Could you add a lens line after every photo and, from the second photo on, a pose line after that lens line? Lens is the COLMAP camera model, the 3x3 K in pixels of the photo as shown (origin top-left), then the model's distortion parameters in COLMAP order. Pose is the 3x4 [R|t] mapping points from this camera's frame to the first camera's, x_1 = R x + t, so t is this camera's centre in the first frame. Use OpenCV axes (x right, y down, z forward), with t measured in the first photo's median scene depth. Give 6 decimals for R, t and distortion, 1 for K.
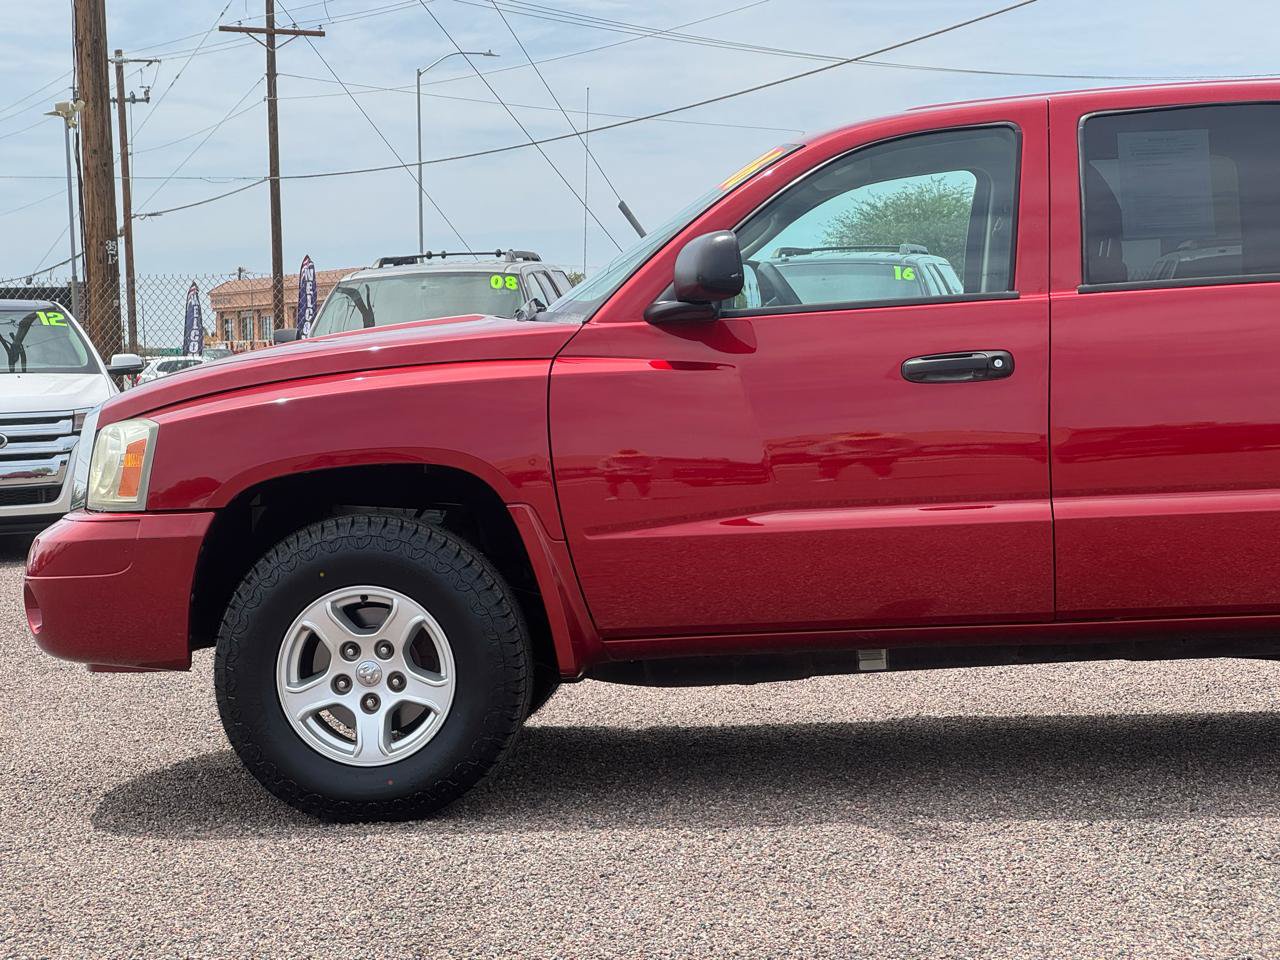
lens RADIAL K [[2881.2, 0, 632.5], [0, 2881.2, 448.3], [0, 0, 1]] dist [-0.076667, 3.386534]
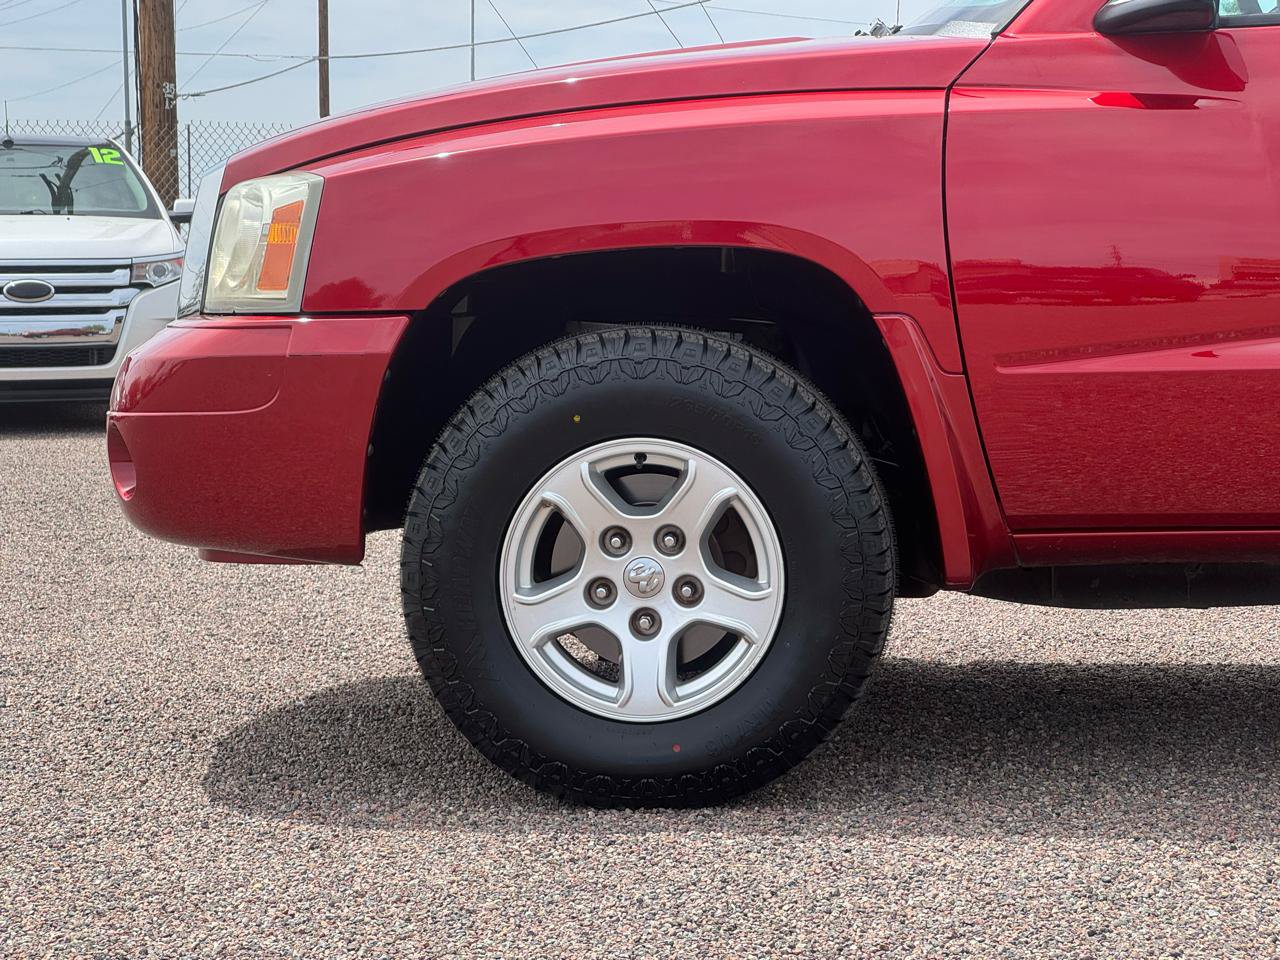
lens RADIAL K [[3065.0, 0, 639.7], [0, 3065.0, 413.4], [0, 0, 1]] dist [-0.607090, 13.308155]
pose [[0.999481, 0.025630, -0.019530, -0.080144], [-0.025169, 0.999408, 0.023474, 0.026318], [0.020120, -0.022971, 0.999534, 0.326059]]
